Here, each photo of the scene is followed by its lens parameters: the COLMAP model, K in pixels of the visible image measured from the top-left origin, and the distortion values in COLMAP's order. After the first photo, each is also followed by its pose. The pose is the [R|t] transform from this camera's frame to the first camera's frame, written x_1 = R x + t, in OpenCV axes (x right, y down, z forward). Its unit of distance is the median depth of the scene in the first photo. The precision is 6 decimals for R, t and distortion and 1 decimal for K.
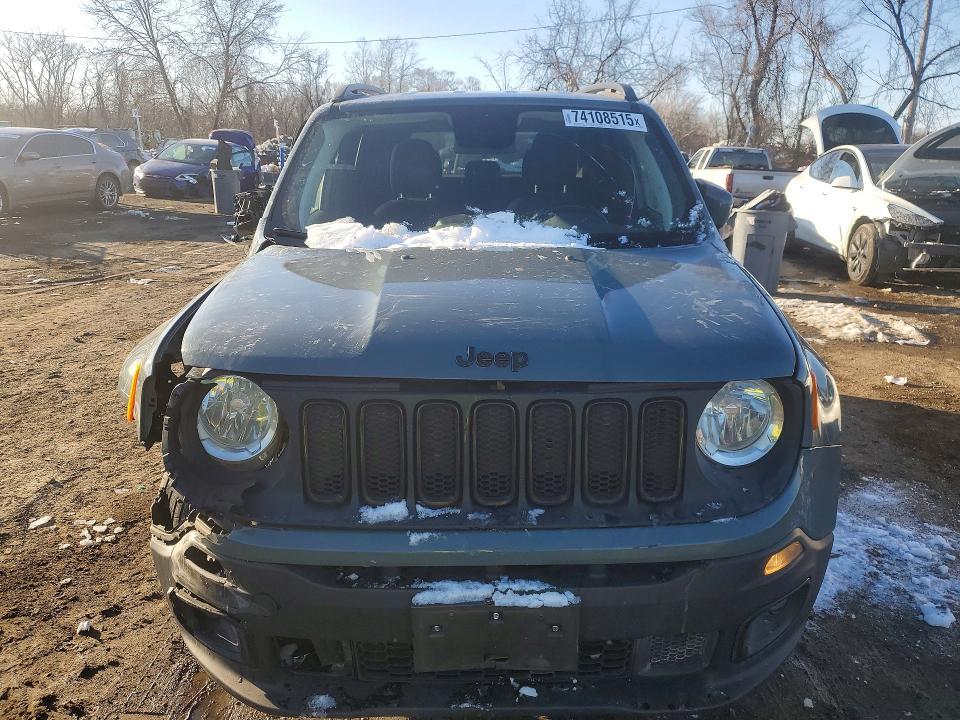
lens RADIAL K [[737.7, 0, 480.0], [0, 737.7, 360.0], [0, 0, 1]] dist [-0.001626, 0.000909]
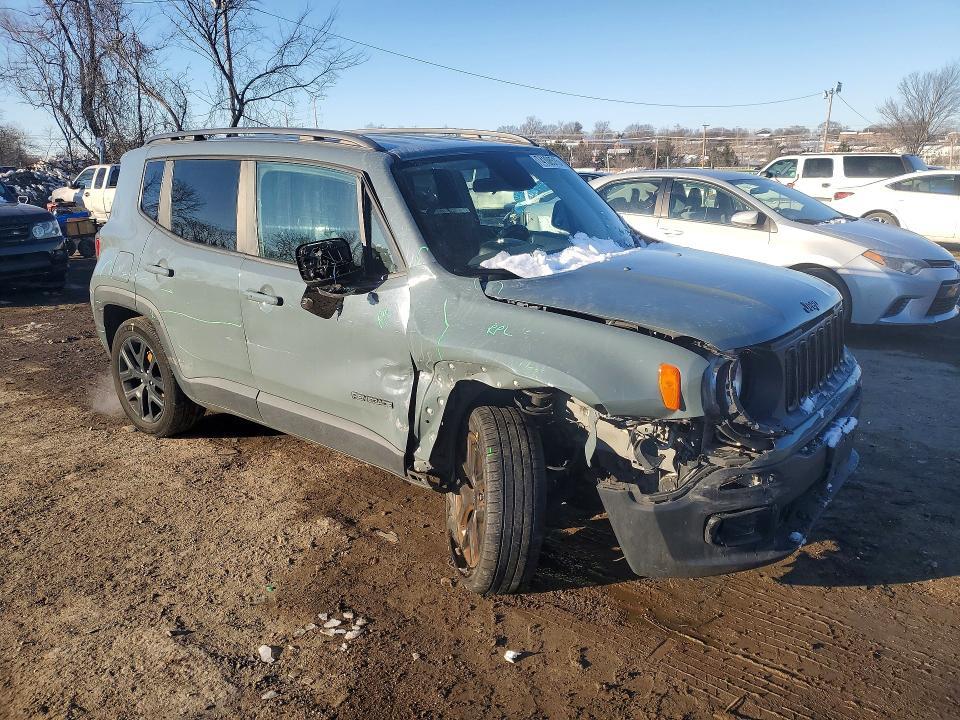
lens RADIAL K [[755.1, 0, 480.0], [0, 755.1, 360.0], [0, 0, 1]] dist [-0.004417, 0.001723]
pose [[0.625183, -0.218250, 0.749342, -1.037137], [0.234266, 0.968310, 0.086576, -0.123782], [-0.744490, 0.121420, 0.656499, 0.220283]]
